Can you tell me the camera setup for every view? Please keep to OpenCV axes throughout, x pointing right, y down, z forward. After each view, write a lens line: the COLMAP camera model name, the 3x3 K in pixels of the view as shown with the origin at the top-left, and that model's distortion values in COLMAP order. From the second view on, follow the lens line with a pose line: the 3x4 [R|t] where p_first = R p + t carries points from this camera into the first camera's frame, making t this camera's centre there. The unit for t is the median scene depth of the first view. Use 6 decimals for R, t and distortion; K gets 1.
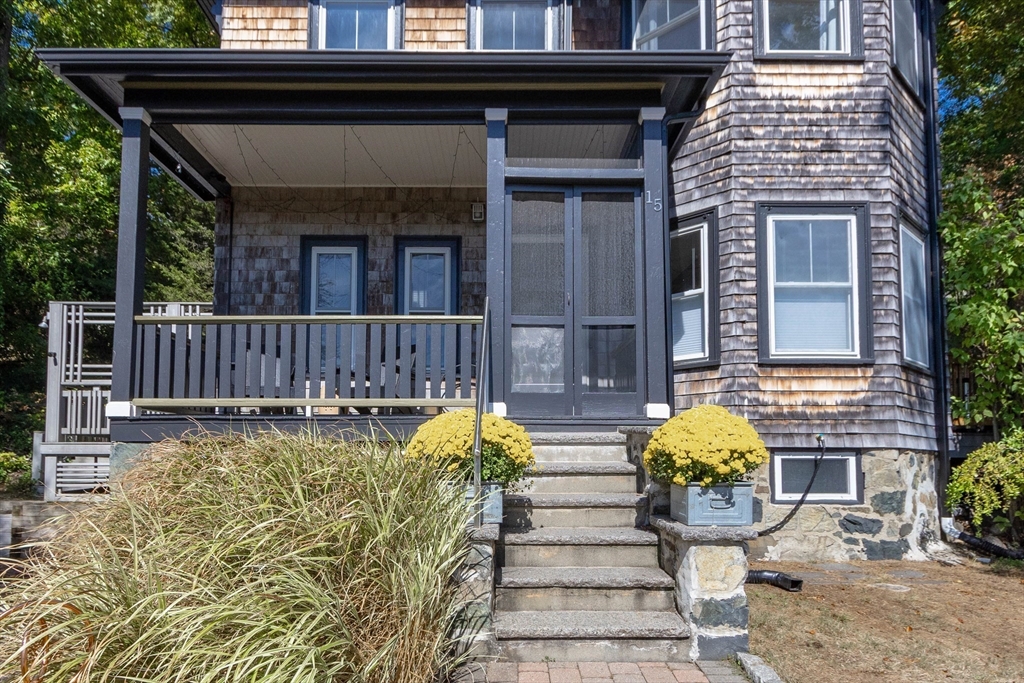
lens RADIAL K [[690.6, 0, 500.5], [0, 690.6, 445.6], [0, 0, 1]] dist [0.010051, -0.004982]
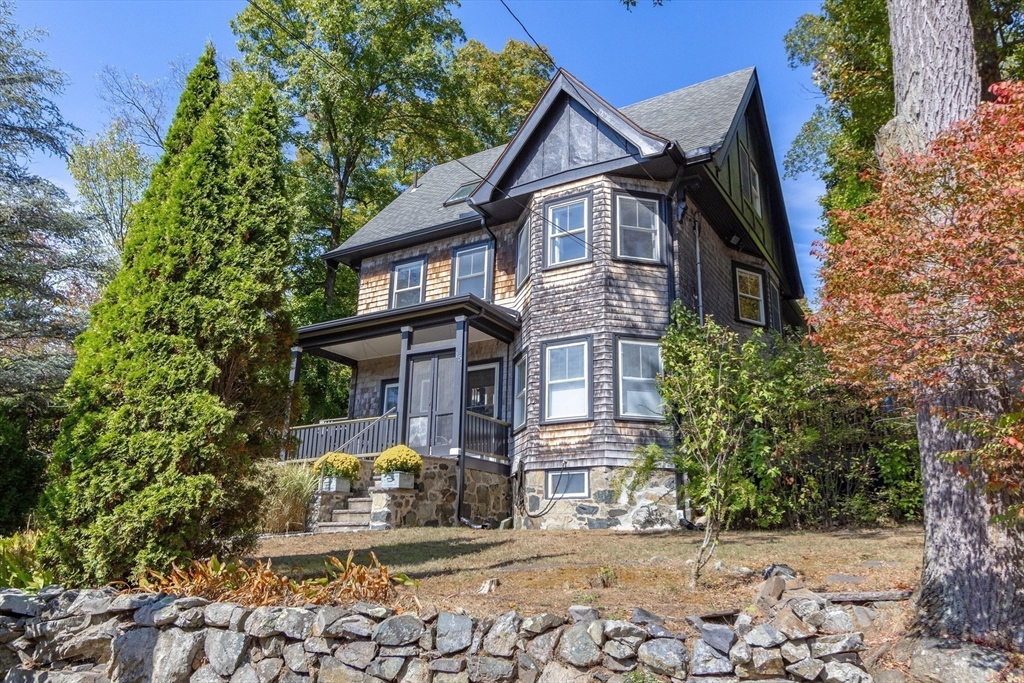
lens RADIAL K [[822.5, 0, 512.0], [0, 822.5, 341.5], [0, 0, 1]] dist [-0.002757, -0.000449]
pose [[0.844184, -0.134451, -0.518919, 1.480157], [0.001839, 0.968755, -0.248012, 0.214670], [0.536051, 0.208414, 0.818054, -0.911459]]
